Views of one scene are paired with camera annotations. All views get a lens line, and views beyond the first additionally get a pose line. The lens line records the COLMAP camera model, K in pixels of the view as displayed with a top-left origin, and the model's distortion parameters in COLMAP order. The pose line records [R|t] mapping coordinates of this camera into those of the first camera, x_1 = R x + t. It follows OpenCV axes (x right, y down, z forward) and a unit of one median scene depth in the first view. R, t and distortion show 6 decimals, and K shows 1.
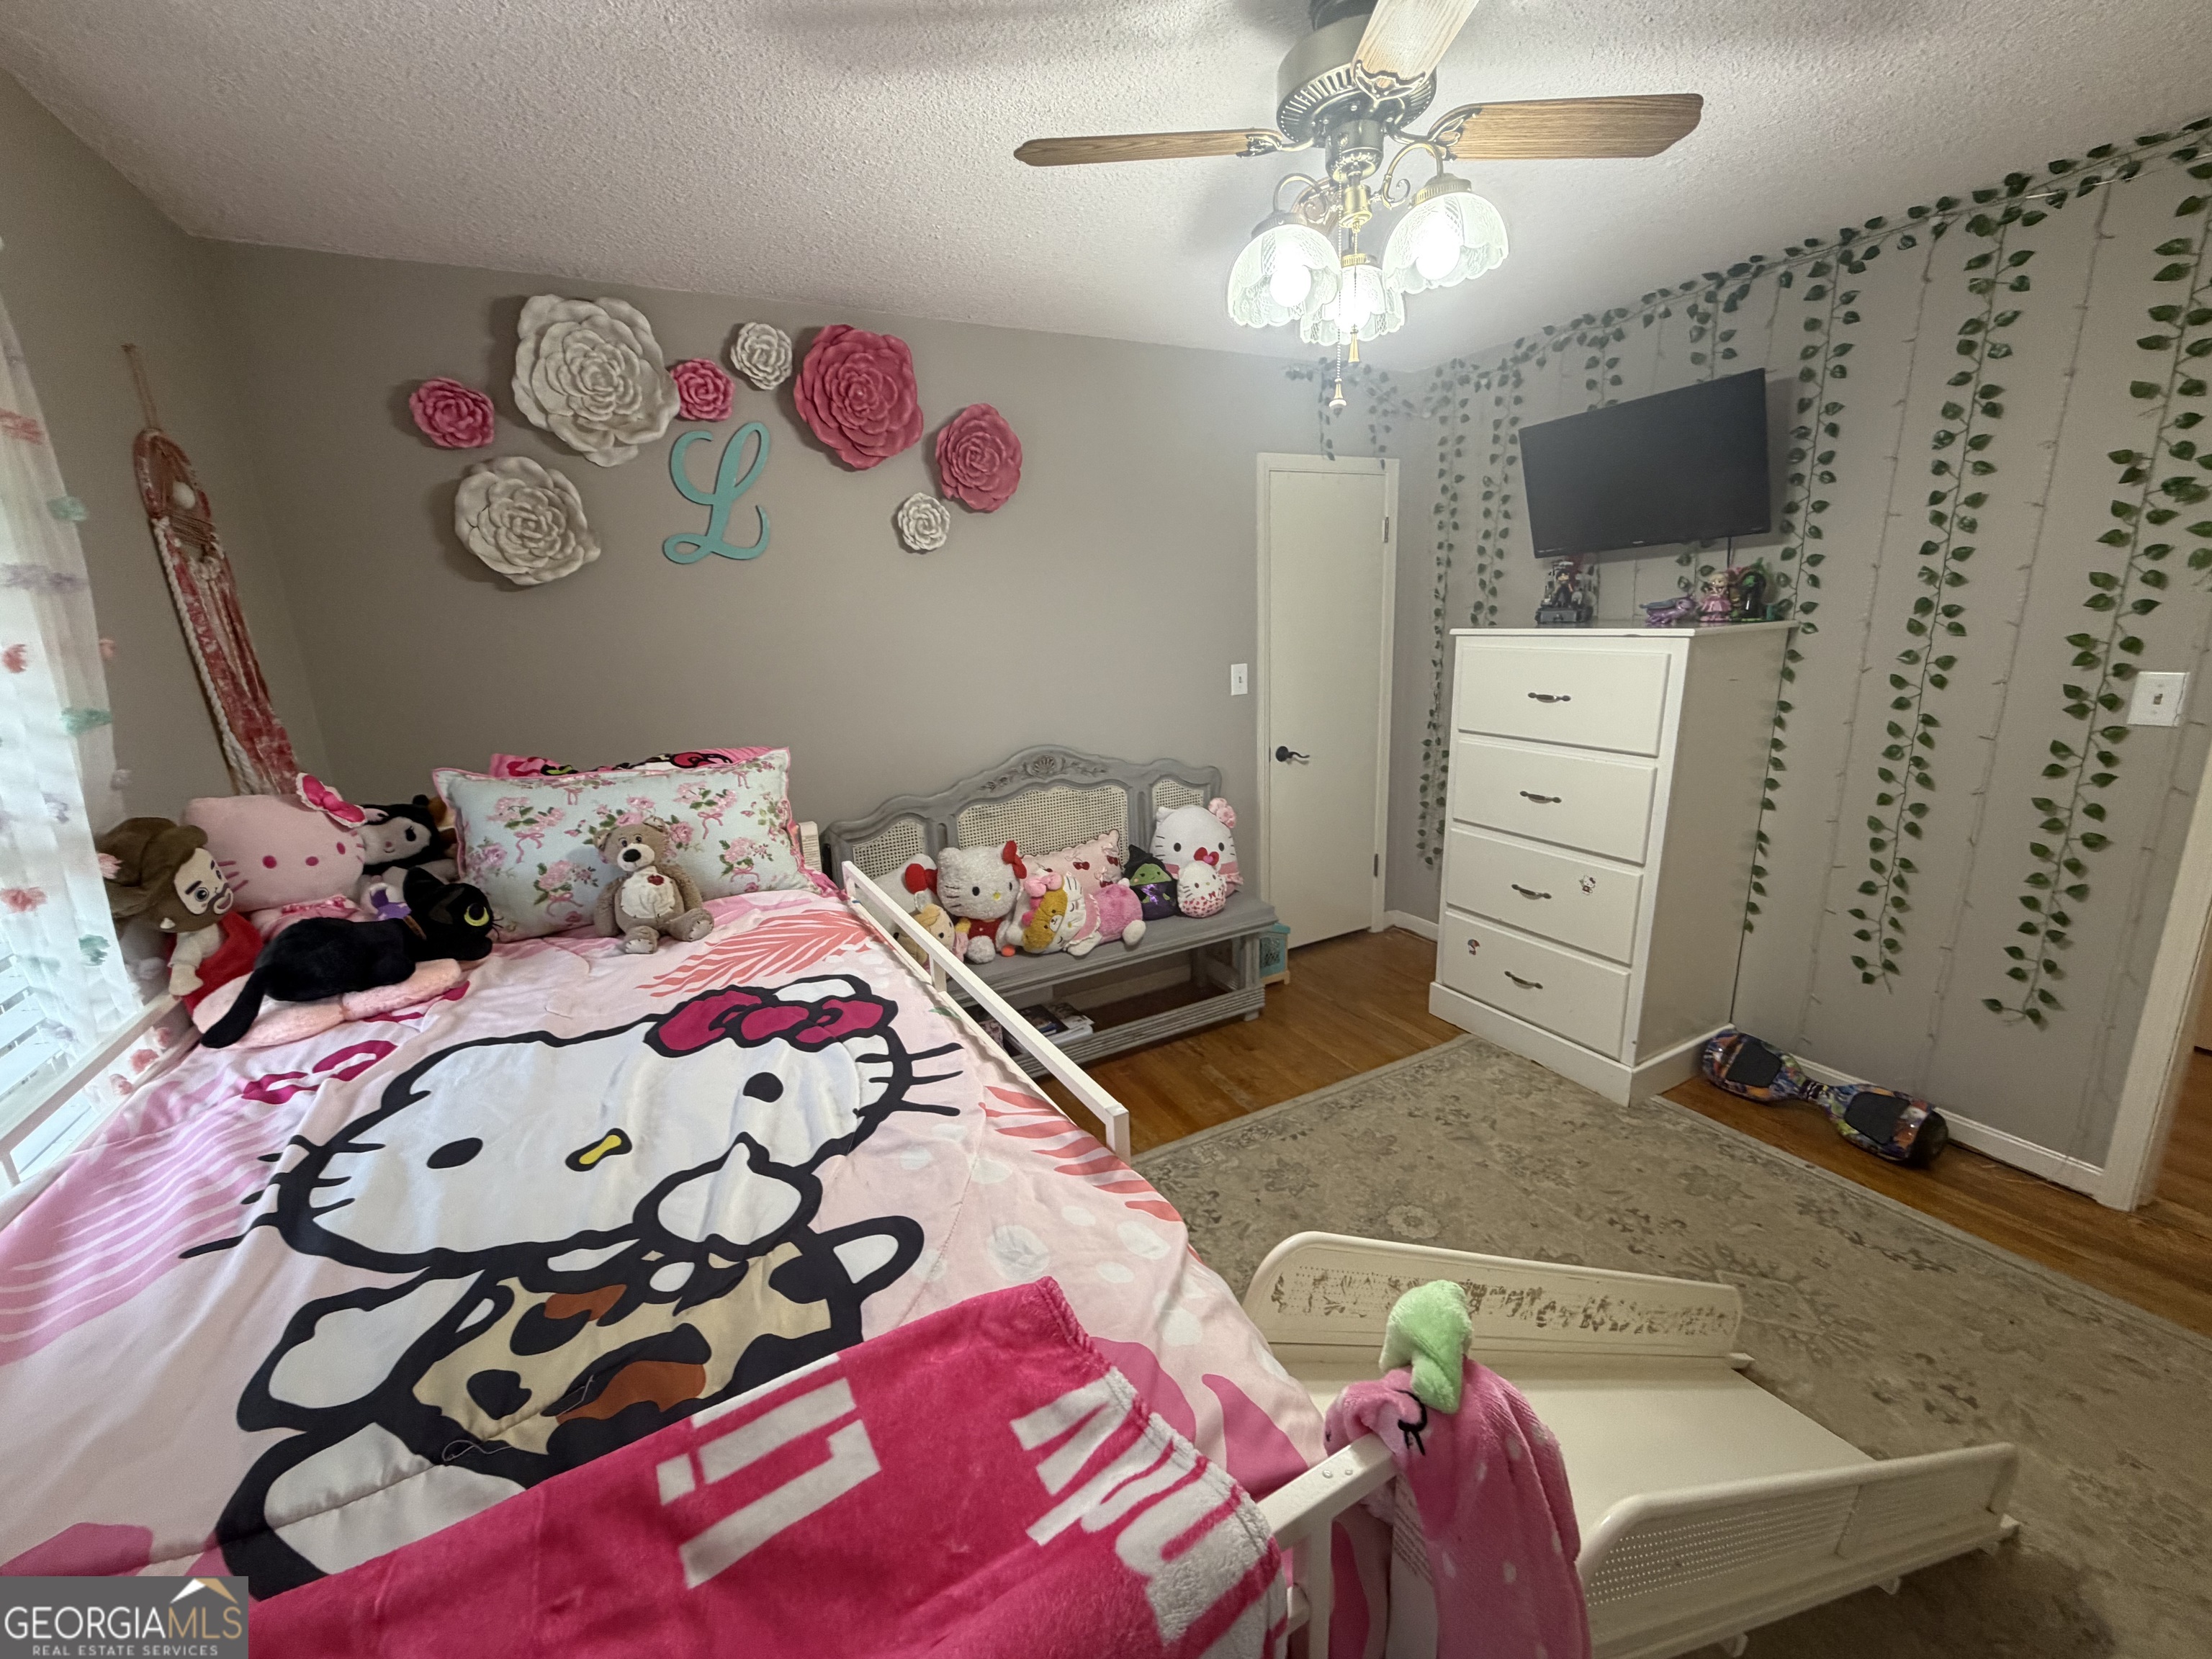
lens RADIAL K [[884.5, 0, 1098.7], [0, 884.5, 835.3], [0, 0, 1]] dist [-0.001746, -0.000640]
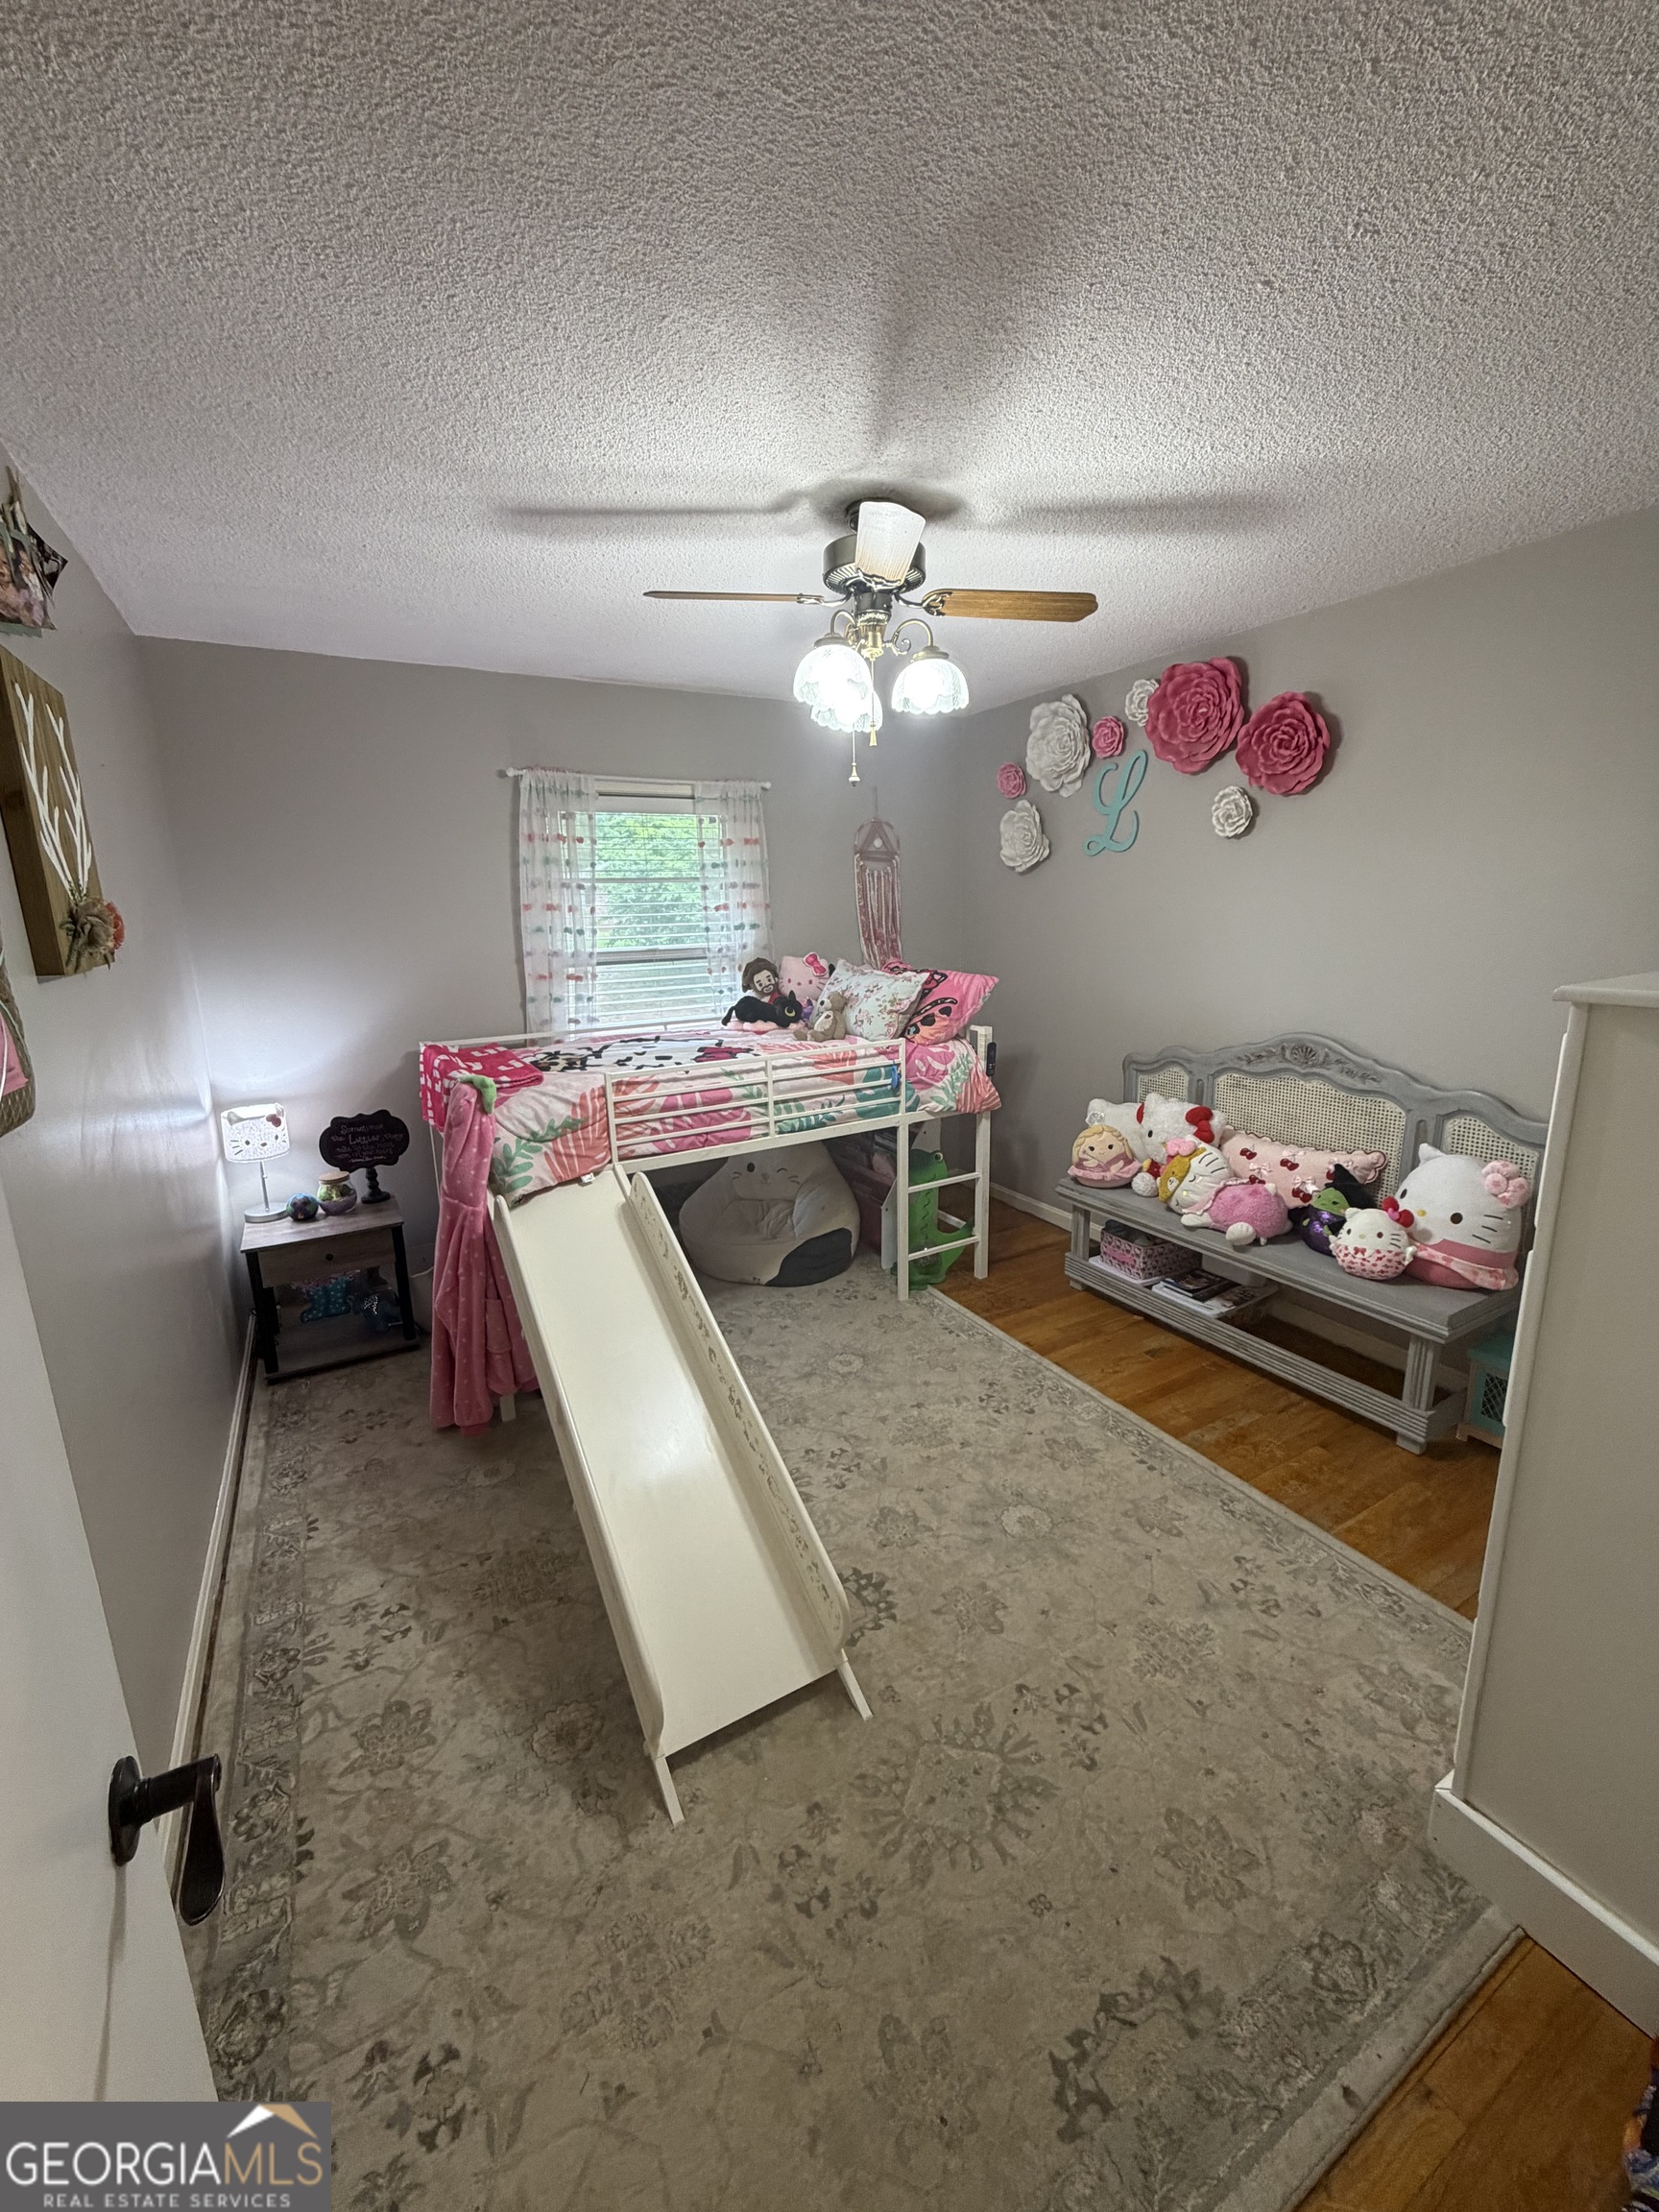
lens RADIAL K [[884.5, 0, 820.7], [0, 884.5, 1101.6], [0, 0, 1]] dist [-0.001746, -0.000640]
pose [[0.018819, 0.263797, -0.964395, 0.942905], [-0.222839, 0.941410, 0.253161, -0.170826], [0.974674, 0.210141, 0.076501, 0.468643]]
